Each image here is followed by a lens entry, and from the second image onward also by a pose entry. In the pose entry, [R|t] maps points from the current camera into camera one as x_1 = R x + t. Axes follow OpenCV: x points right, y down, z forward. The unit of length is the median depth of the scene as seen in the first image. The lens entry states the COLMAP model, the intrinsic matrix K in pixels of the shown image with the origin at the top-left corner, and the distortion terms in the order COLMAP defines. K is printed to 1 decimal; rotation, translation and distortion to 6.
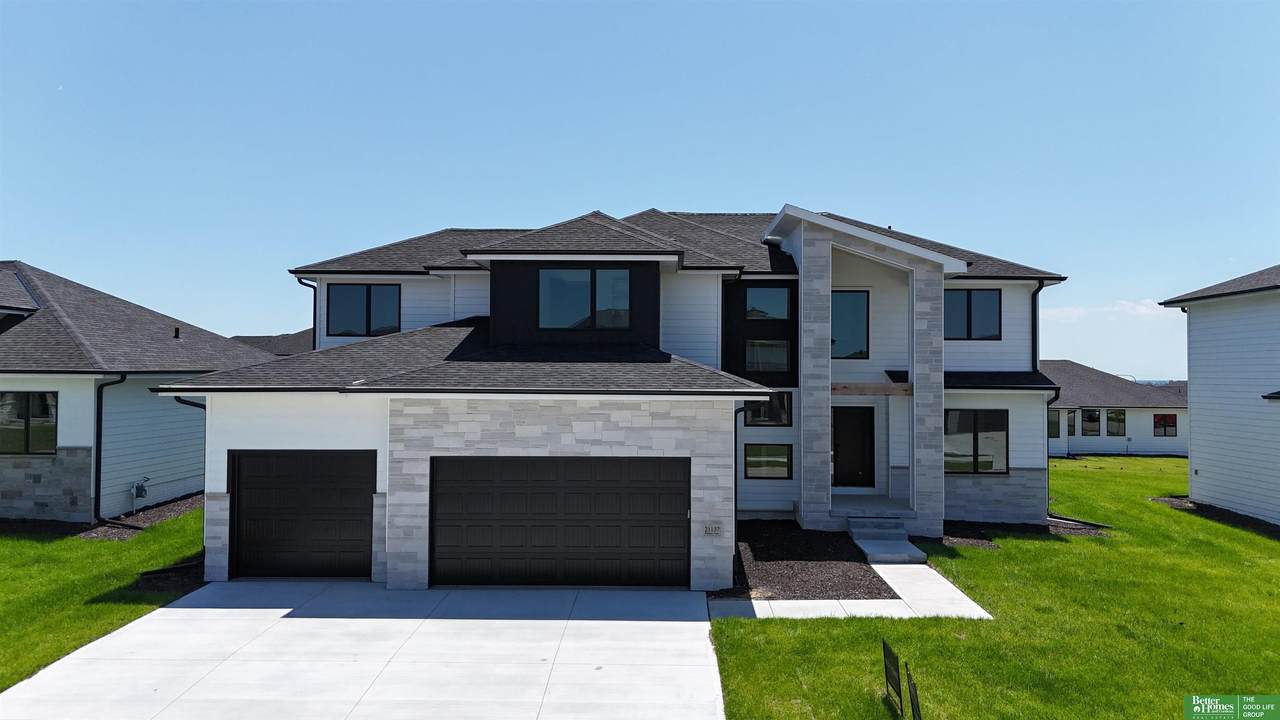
lens RADIAL K [[945.5, 0, 640.0], [0, 945.5, 360.0], [0, 0, 1]] dist [0.071931, -0.068036]
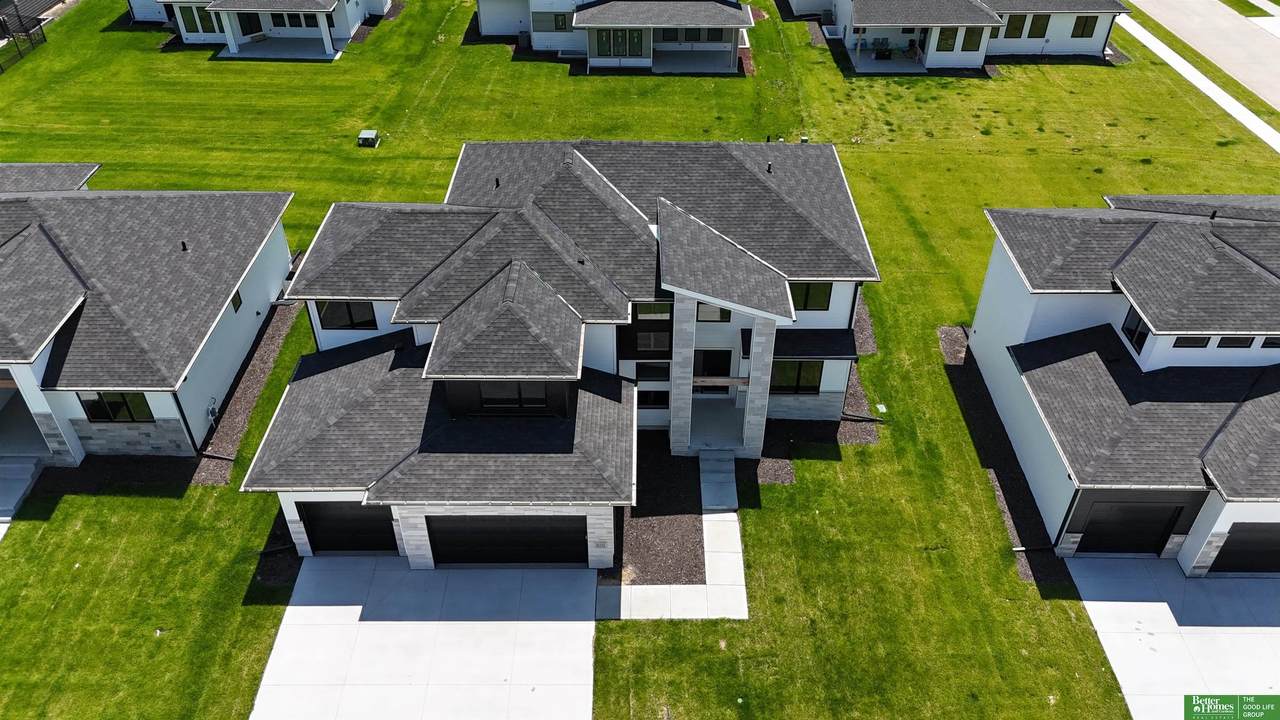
lens RADIAL K [[945.5, 0, 640.0], [0, 945.5, 360.0], [0, 0, 1]] dist [0.071931, -0.068036]
pose [[0.999577, -0.018276, 0.022634, 0.113192], [-0.000282, 0.771894, 0.635751, -1.130294], [-0.029090, -0.635488, 0.771562, -0.091049]]
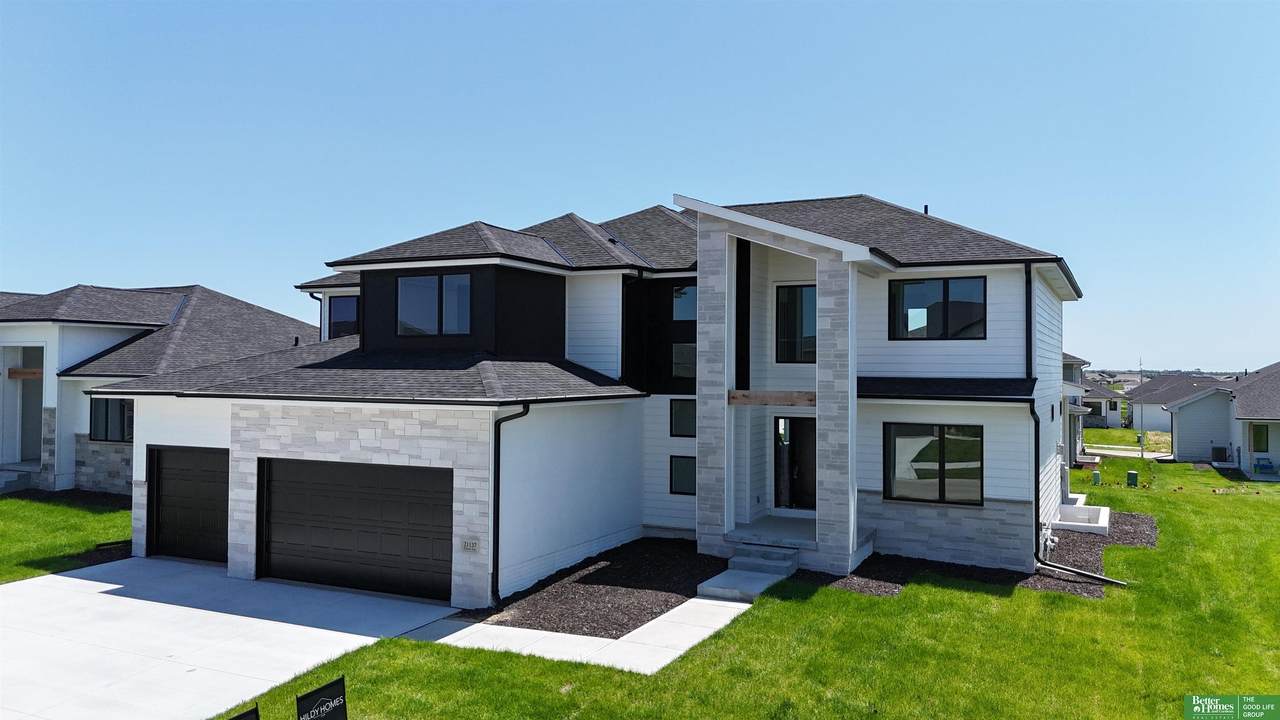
lens RADIAL K [[945.5, 0, 640.0], [0, 945.5, 360.0], [0, 0, 1]] dist [0.071931, -0.068036]
pose [[0.906316, -0.003737, -0.422584, 0.629607], [0.004810, 0.999987, 0.001474, -0.008297], [0.422573, -0.003368, 0.906323, 0.201207]]
